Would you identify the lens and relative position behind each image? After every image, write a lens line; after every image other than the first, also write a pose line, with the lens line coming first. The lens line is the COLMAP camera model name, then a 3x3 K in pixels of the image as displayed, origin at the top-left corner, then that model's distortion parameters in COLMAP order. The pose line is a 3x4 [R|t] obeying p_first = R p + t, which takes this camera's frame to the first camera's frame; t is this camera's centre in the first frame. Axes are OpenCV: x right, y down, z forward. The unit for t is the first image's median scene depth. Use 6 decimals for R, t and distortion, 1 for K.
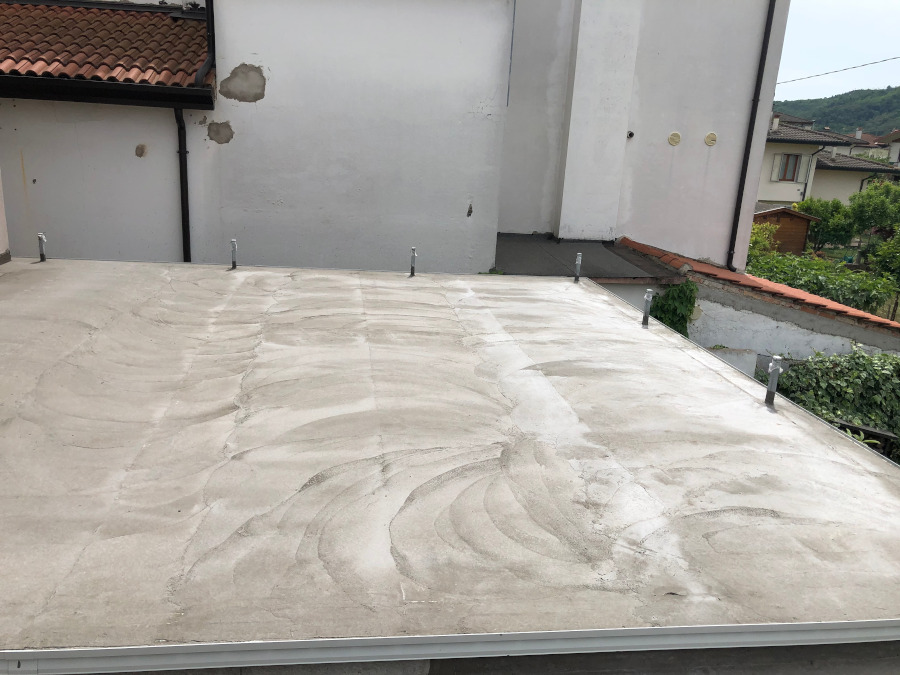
lens RADIAL K [[740.8, 0, 451.5], [0, 740.8, 343.7], [0, 0, 1]] dist [0.034439, -0.033218]
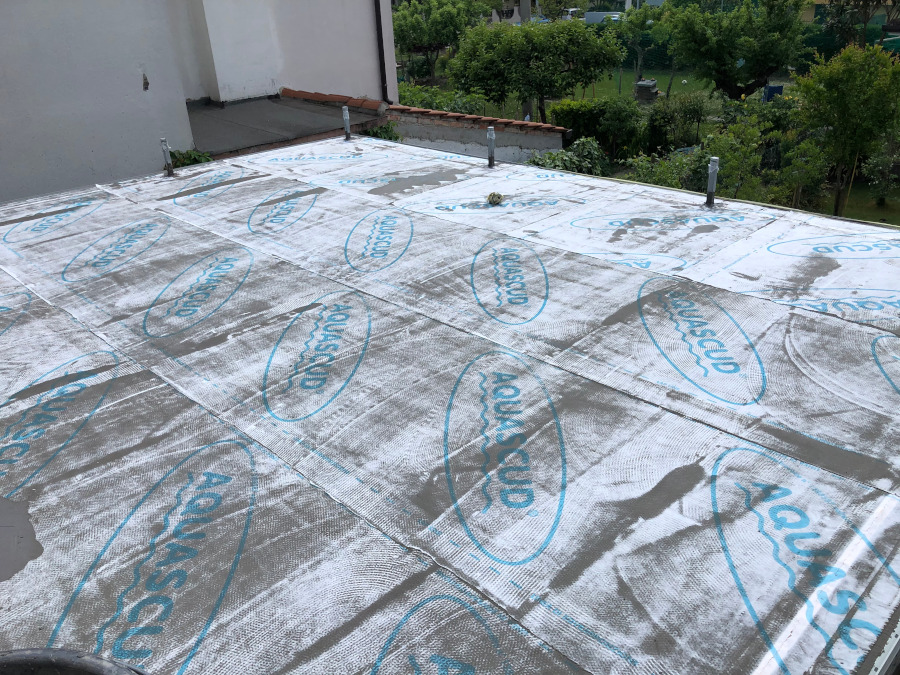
lens RADIAL K [[740.8, 0, 447.8], [0, 740.8, 336.4], [0, 0, 1]] dist [0.034439, -0.033218]
pose [[0.807916, -0.336890, 0.483505, -0.173861], [0.245930, 0.938364, 0.242882, -0.036196], [-0.535528, -0.077319, 0.840970, 0.124730]]
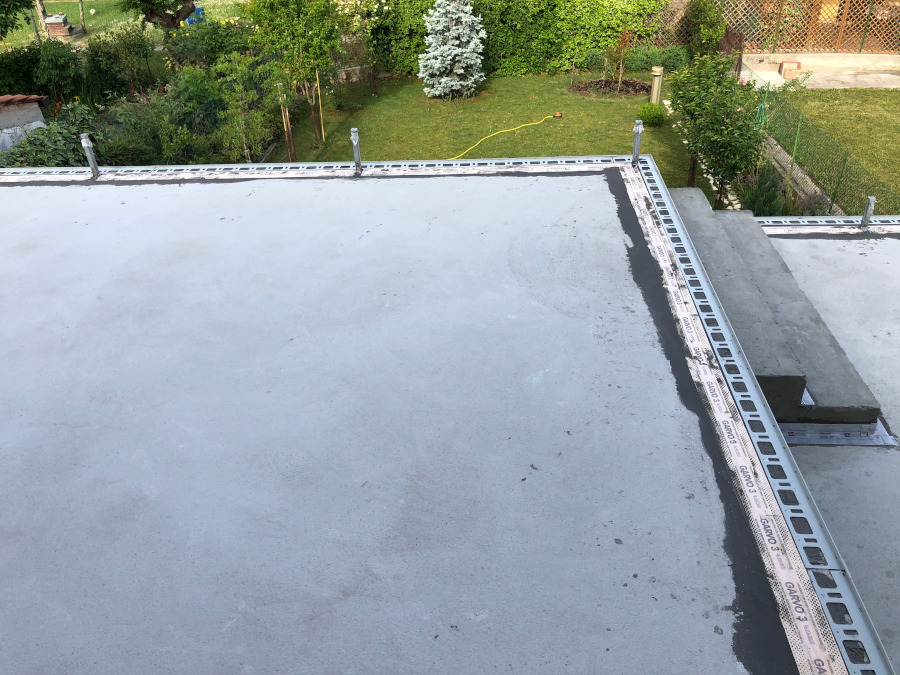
lens RADIAL K [[740.8, 0, 443.3], [0, 740.8, 338.6], [0, 0, 1]] dist [0.034439, -0.033218]
pose [[0.204509, -0.594384, 0.777743, -0.241651], [0.320206, 0.791445, 0.520657, -0.109489], [-0.925010, 0.142559, 0.352183, 0.200815]]
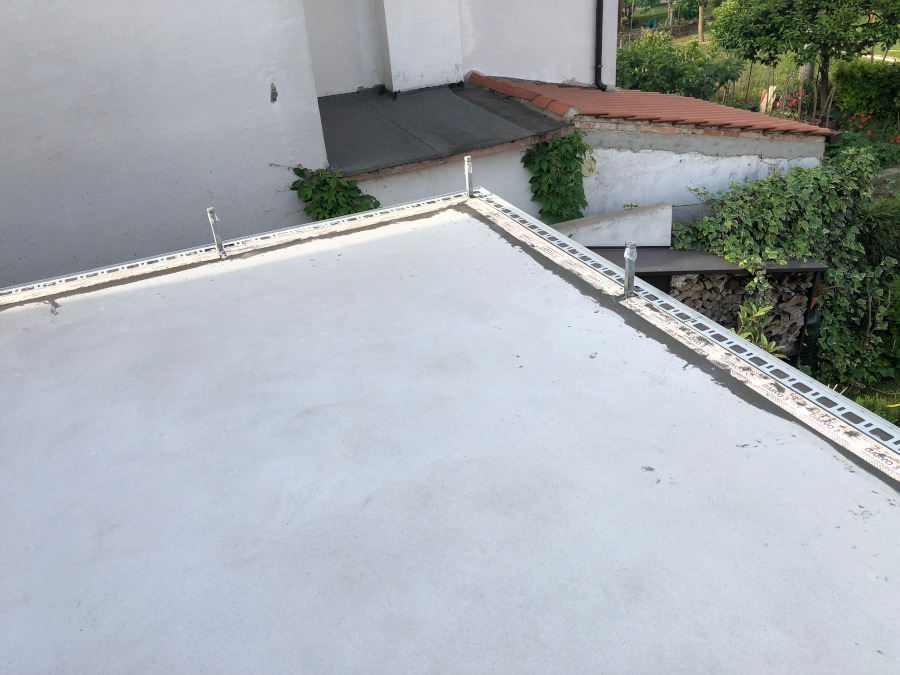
lens RADIAL K [[740.8, 0, 447.1], [0, 740.8, 340.5], [0, 0, 1]] dist [0.034439, -0.033218]
pose [[0.952133, -0.249375, 0.176791, -0.000700], [0.199223, 0.944873, 0.259856, -0.101588], [-0.231847, -0.212197, 0.949326, 0.245118]]
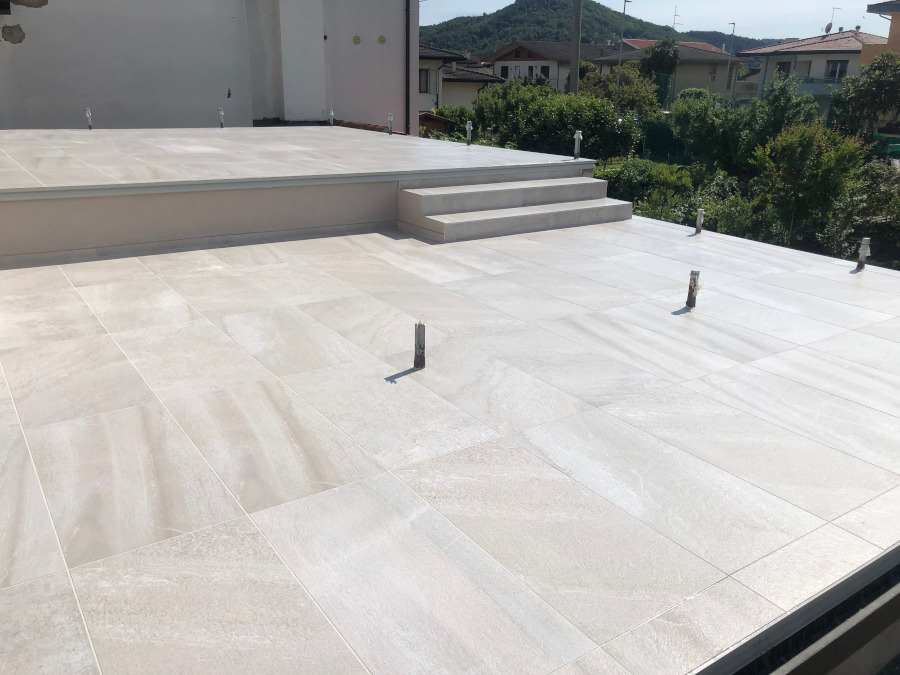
lens RADIAL K [[740.8, 0, 445.0], [0, 740.8, 336.5], [0, 0, 1]] dist [0.034439, -0.033218]
pose [[0.897304, -0.181626, 0.402314, -0.219382], [0.150704, 0.982714, 0.107525, 0.144827], [-0.414889, -0.035853, 0.909165, -0.339512]]
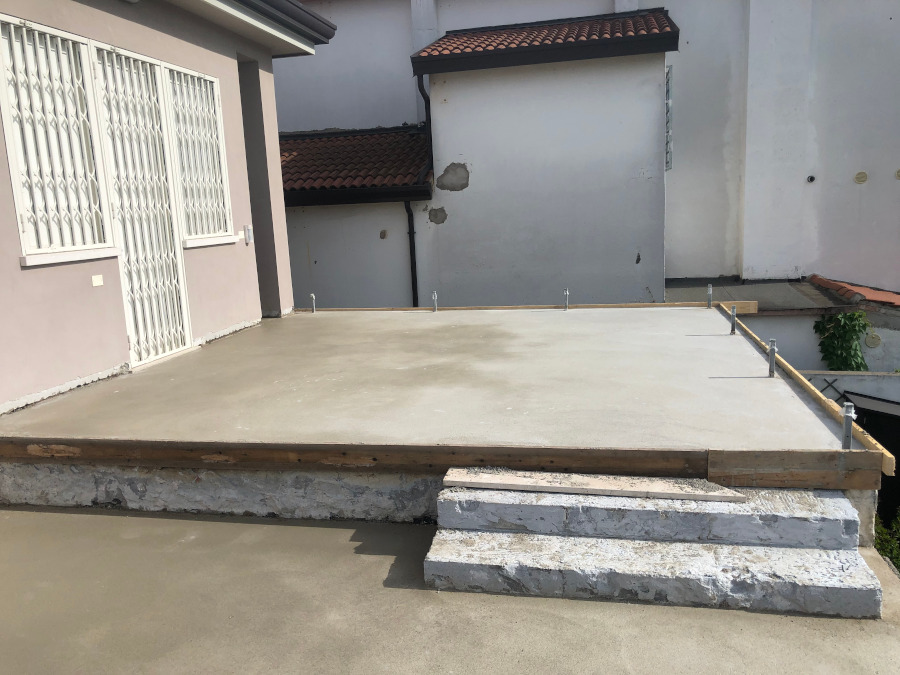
lens RADIAL K [[740.8, 0, 458.3], [0, 740.8, 341.3], [0, 0, 1]] dist [0.034439, -0.033218]
pose [[0.937370, -0.038921, -0.346154, 0.145114], [0.005619, 0.995298, -0.096695, 0.056400], [0.348290, 0.088694, 0.933181, -0.167118]]
